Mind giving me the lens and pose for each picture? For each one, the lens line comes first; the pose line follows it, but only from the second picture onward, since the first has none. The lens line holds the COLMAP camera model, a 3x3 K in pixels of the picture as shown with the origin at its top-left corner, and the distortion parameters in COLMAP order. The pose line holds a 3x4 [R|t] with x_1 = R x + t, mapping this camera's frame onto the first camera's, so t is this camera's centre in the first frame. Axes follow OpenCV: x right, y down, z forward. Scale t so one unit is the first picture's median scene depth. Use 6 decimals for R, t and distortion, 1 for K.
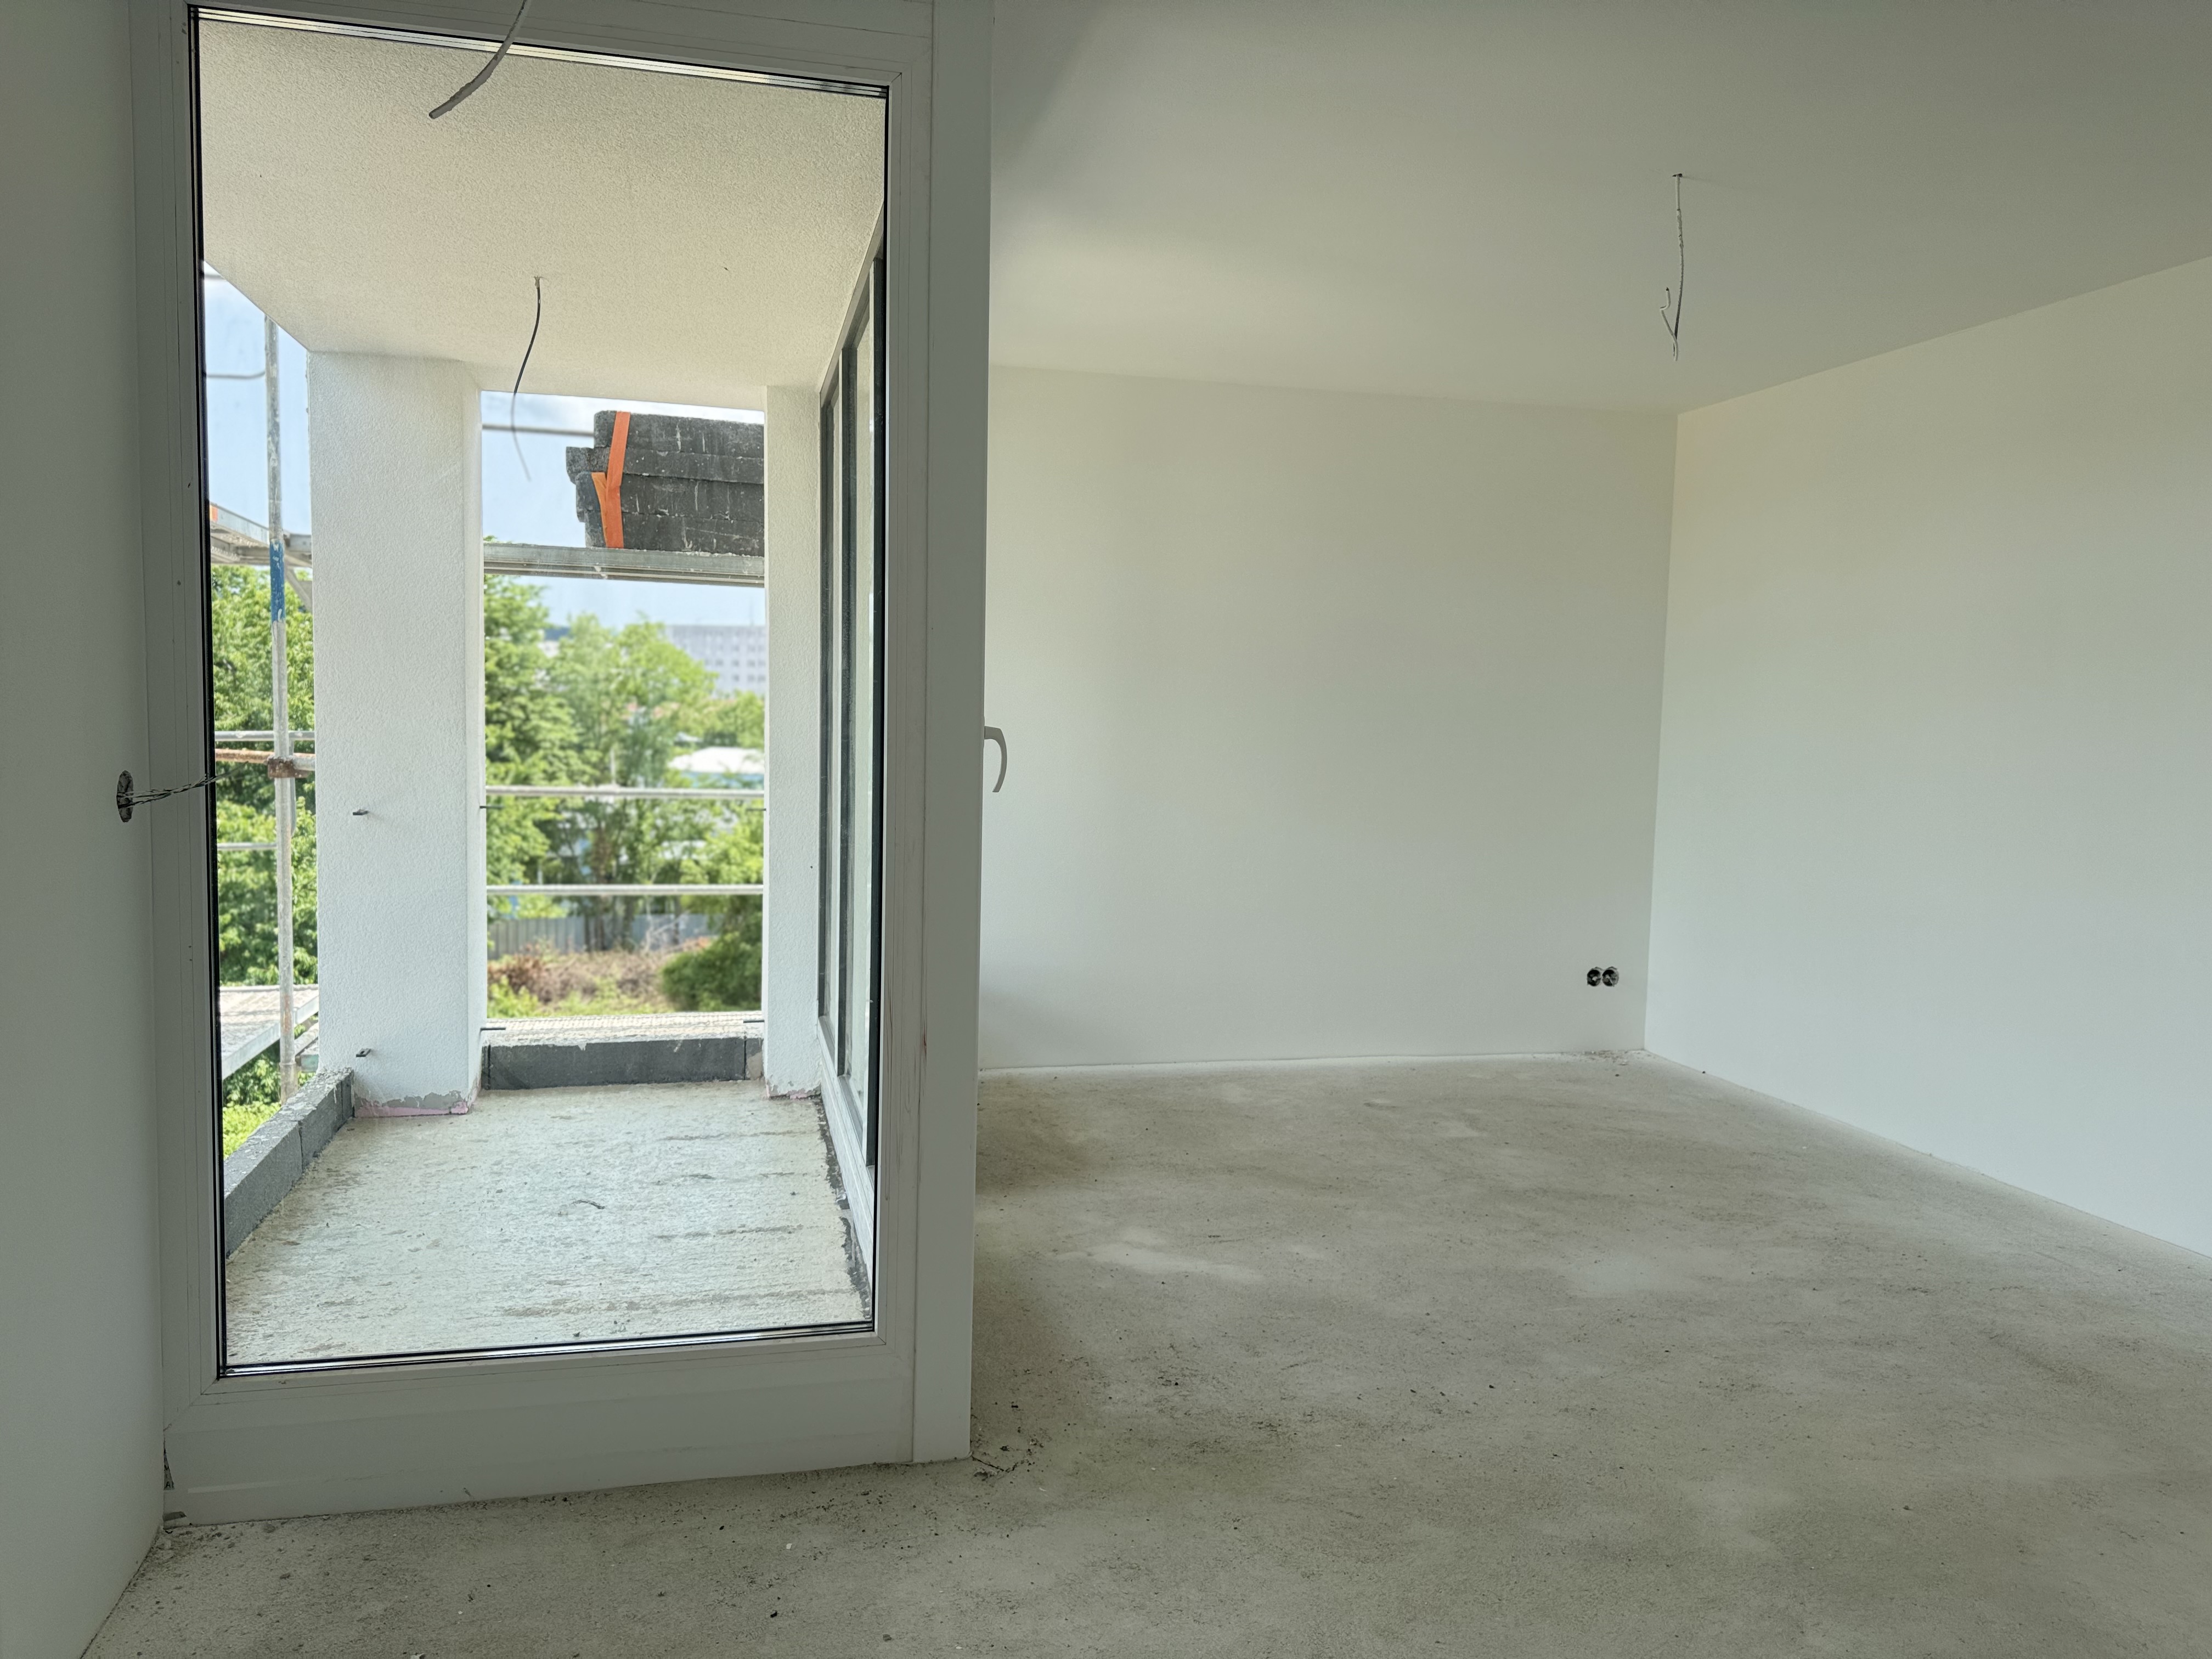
lens RADIAL K [[1525.9, 0, 1105.9], [0, 1525.9, 830.7], [0, 0, 1]] dist [0.038341, -0.038181]
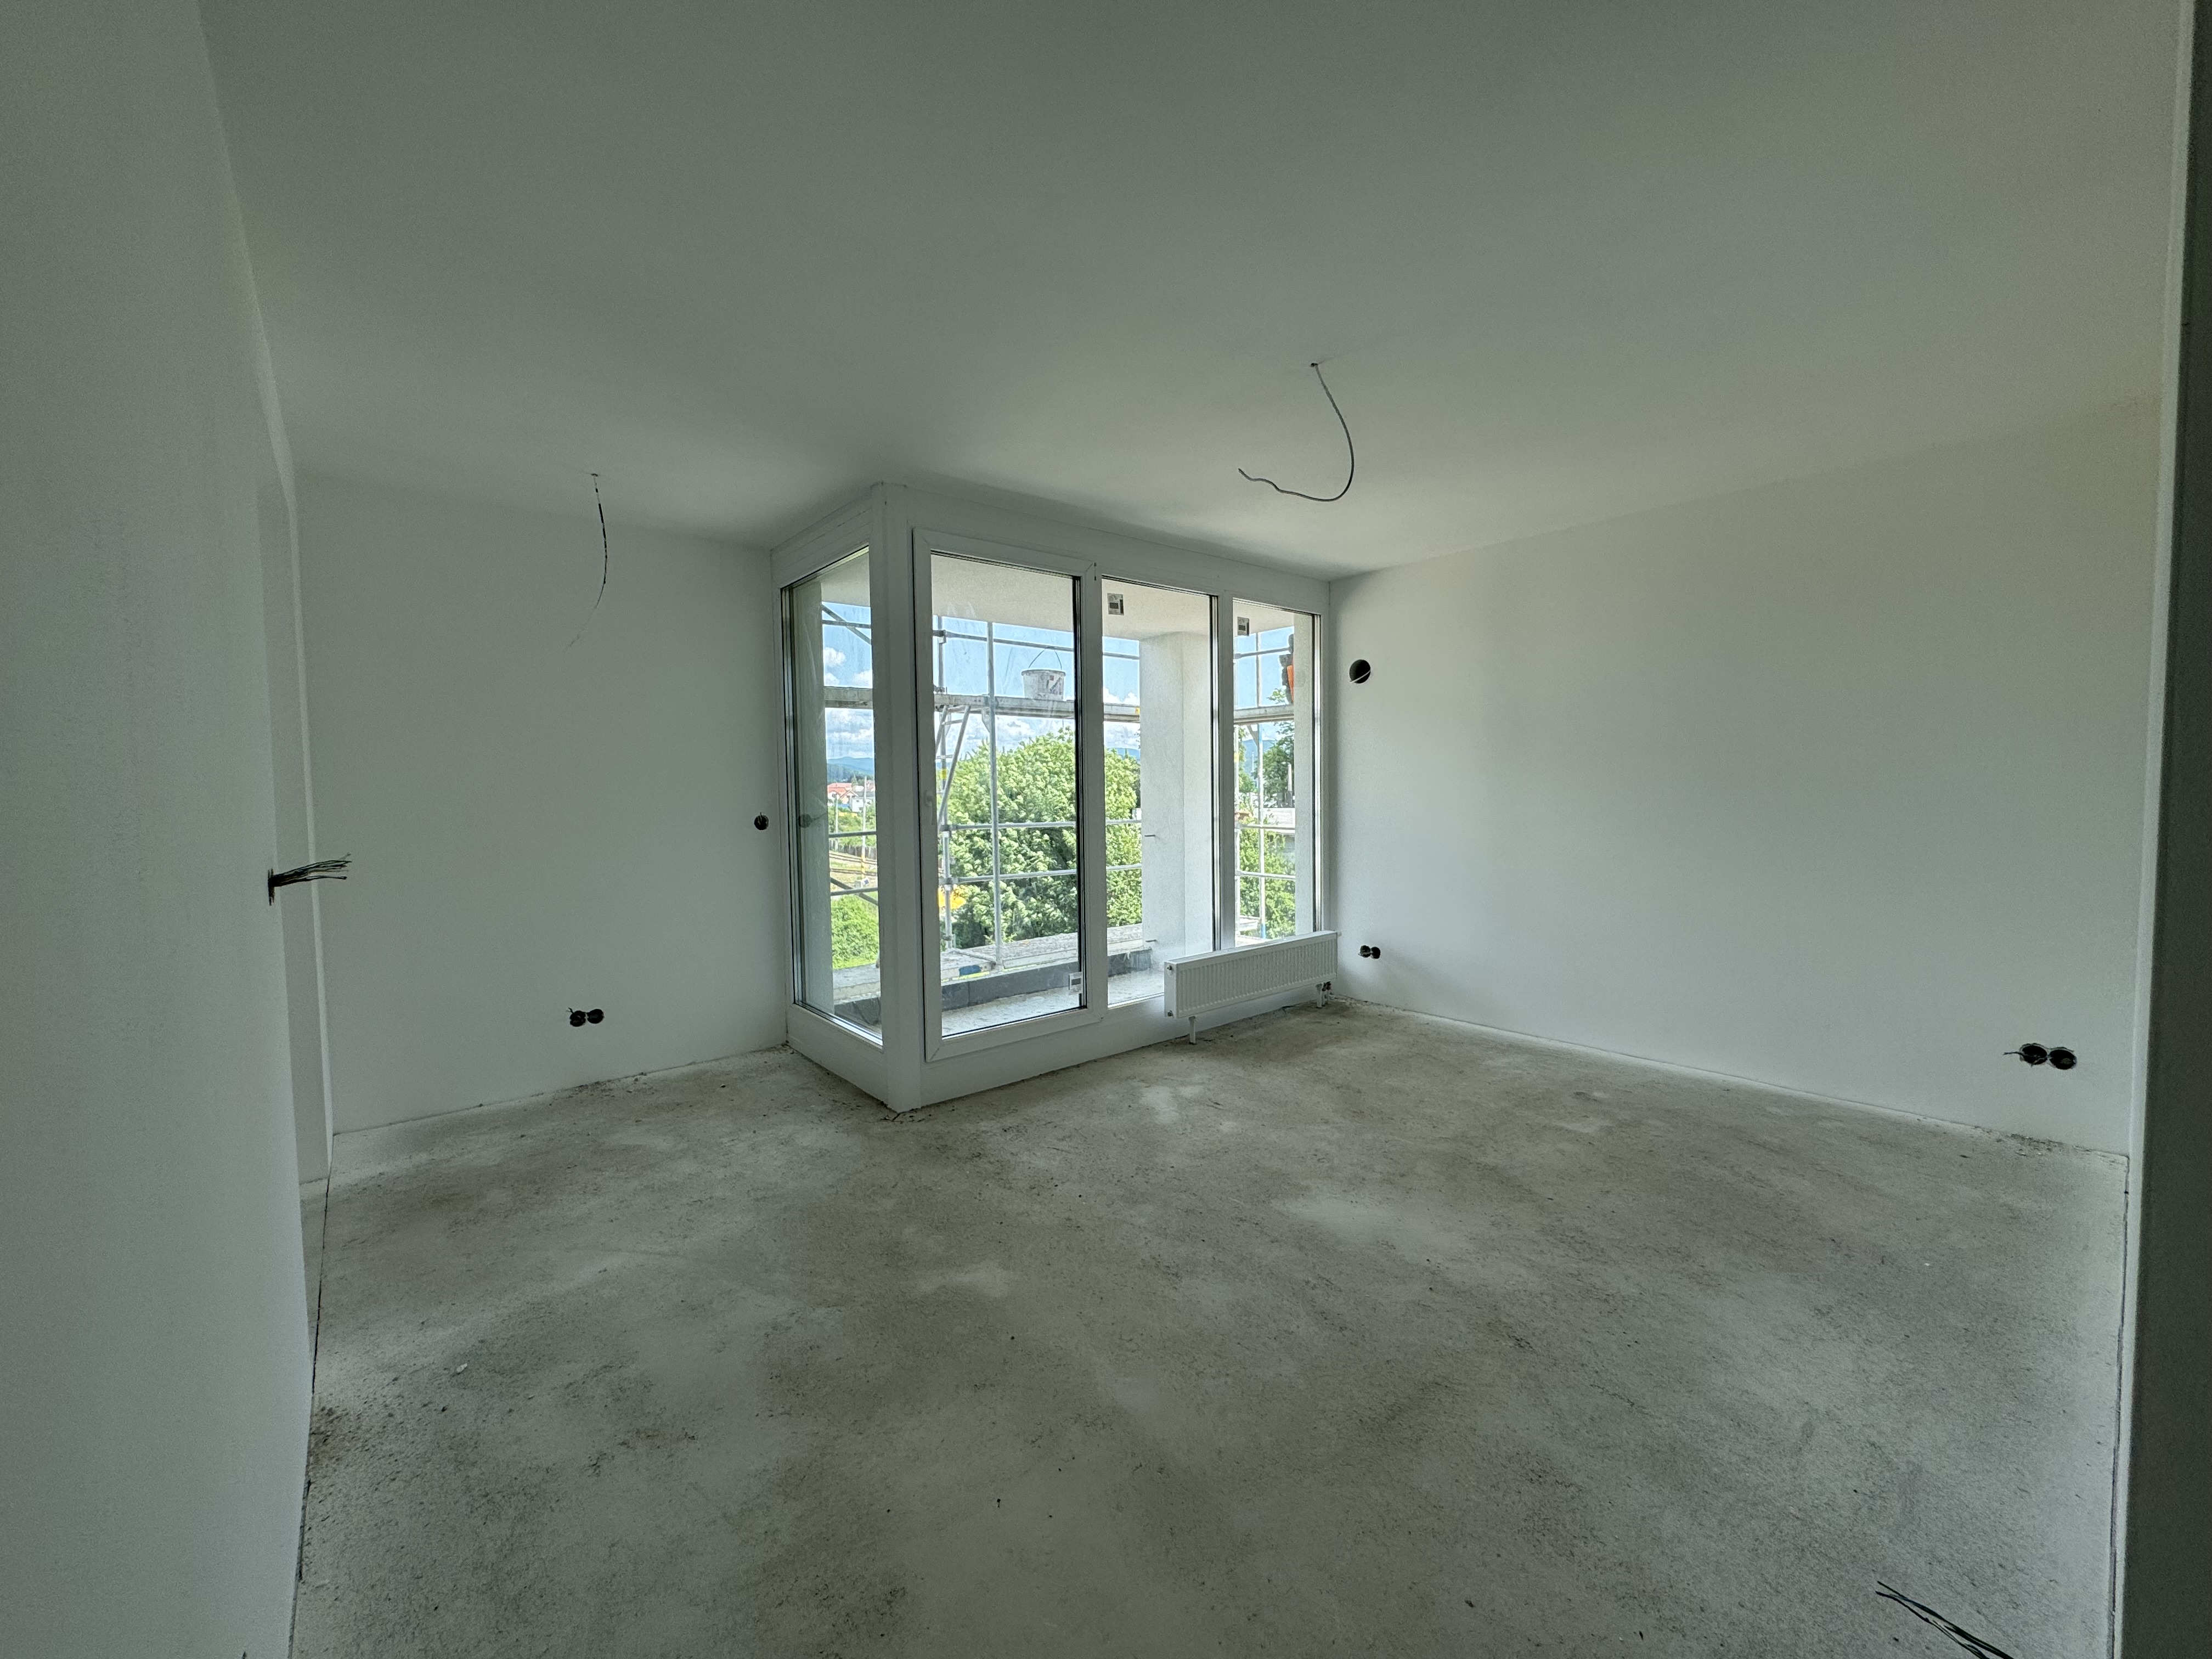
lens RADIAL K [[882.9, 0, 1113.0], [0, 882.9, 825.8], [0, 0, 1]] dist [-0.002759, -0.000245]
pose [[0.443766, 0.002380, -0.896140, 0.885934], [-0.041792, 0.998963, -0.018042, -0.004395], [0.895168, 0.045457, 0.443405, 0.498257]]
